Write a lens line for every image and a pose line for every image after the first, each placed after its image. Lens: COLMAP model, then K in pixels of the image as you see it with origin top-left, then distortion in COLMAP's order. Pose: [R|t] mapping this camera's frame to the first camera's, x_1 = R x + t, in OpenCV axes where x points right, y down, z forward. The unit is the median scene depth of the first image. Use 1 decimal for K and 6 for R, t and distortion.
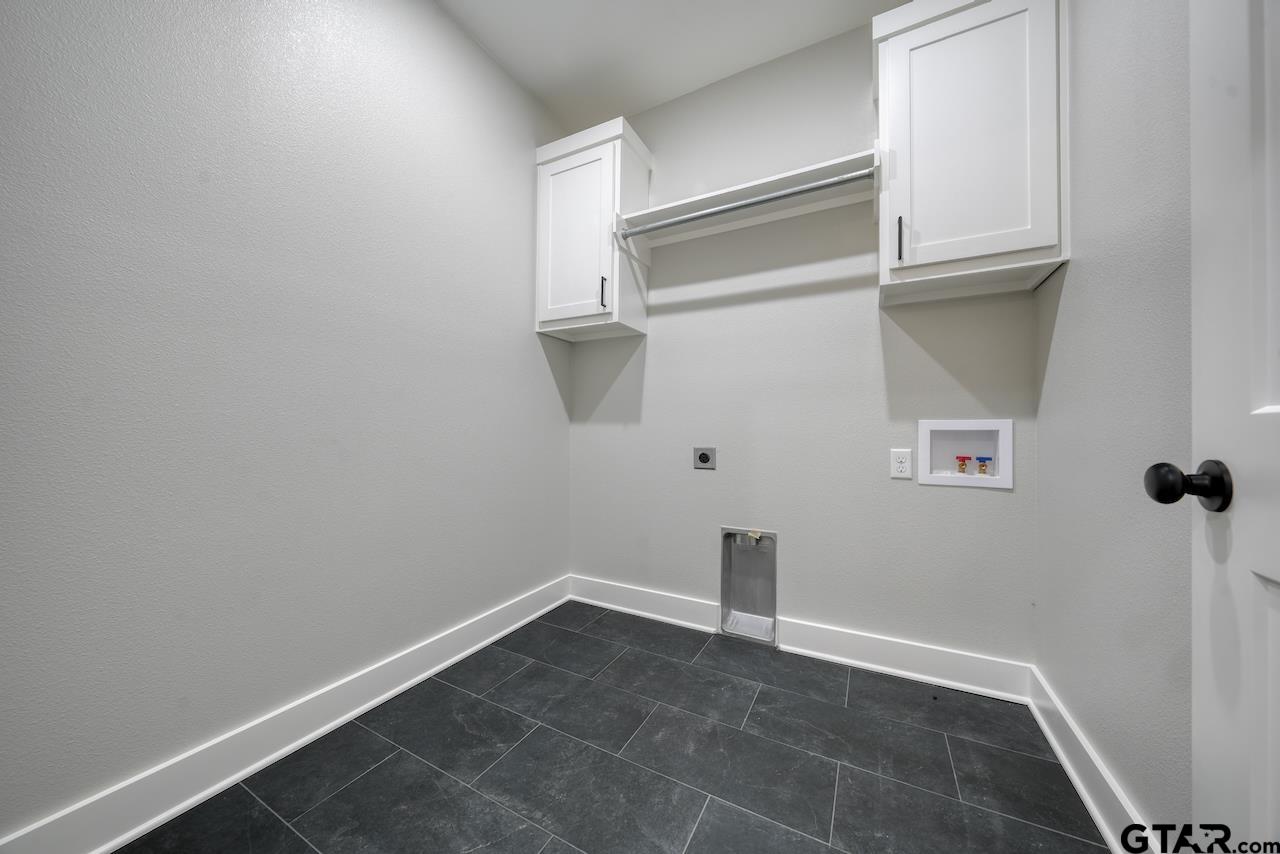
lens RADIAL K [[431.3, 0, 645.3], [0, 431.3, 425.9], [0, 0, 1]] dist [-0.005051, 0.000714]
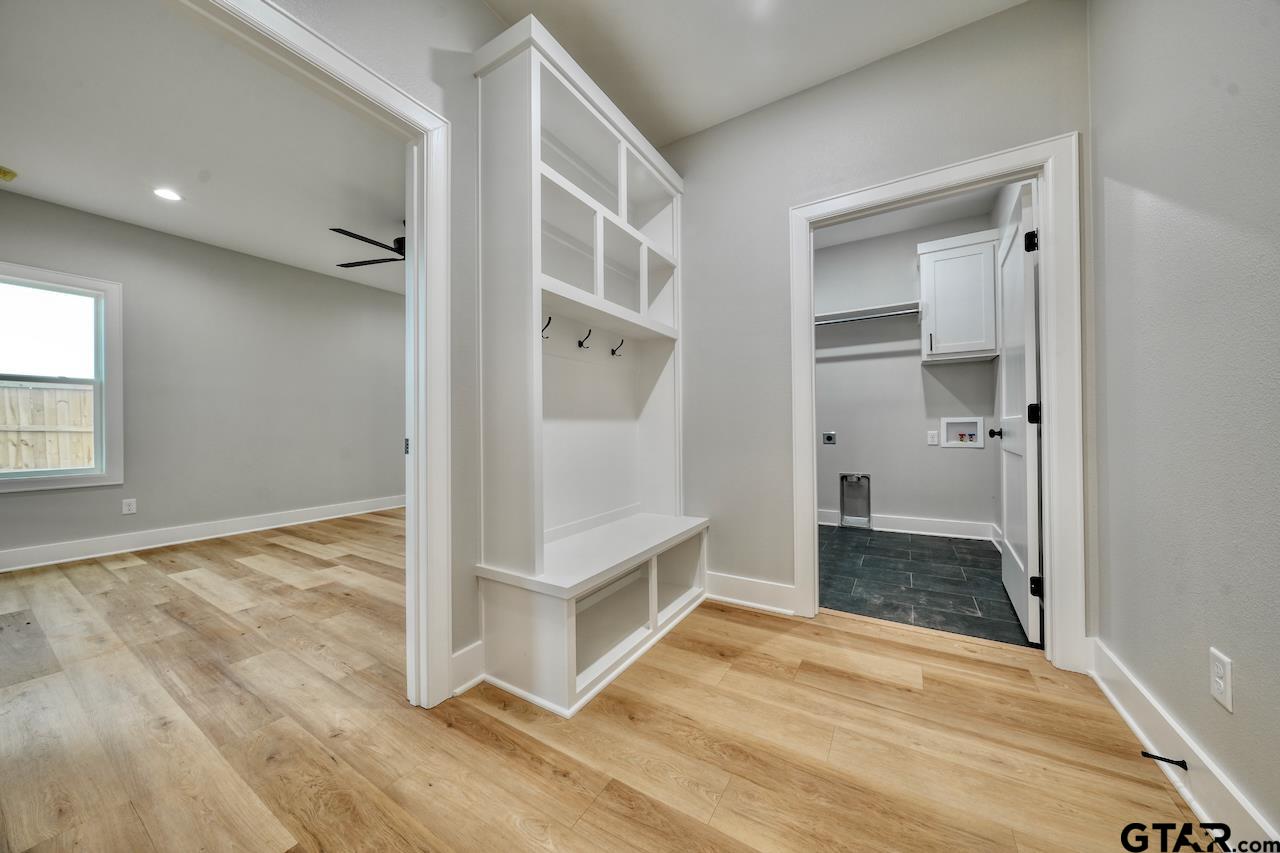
lens RADIAL K [[431.3, 0, 643.5], [0, 431.3, 426.4], [0, 0, 1]] dist [-0.005051, 0.000714]
pose [[0.998021, -0.017829, -0.060294, -0.749319], [0.018340, 0.999800, 0.007918, -0.015427], [0.060141, -0.009008, 0.998149, -1.286241]]
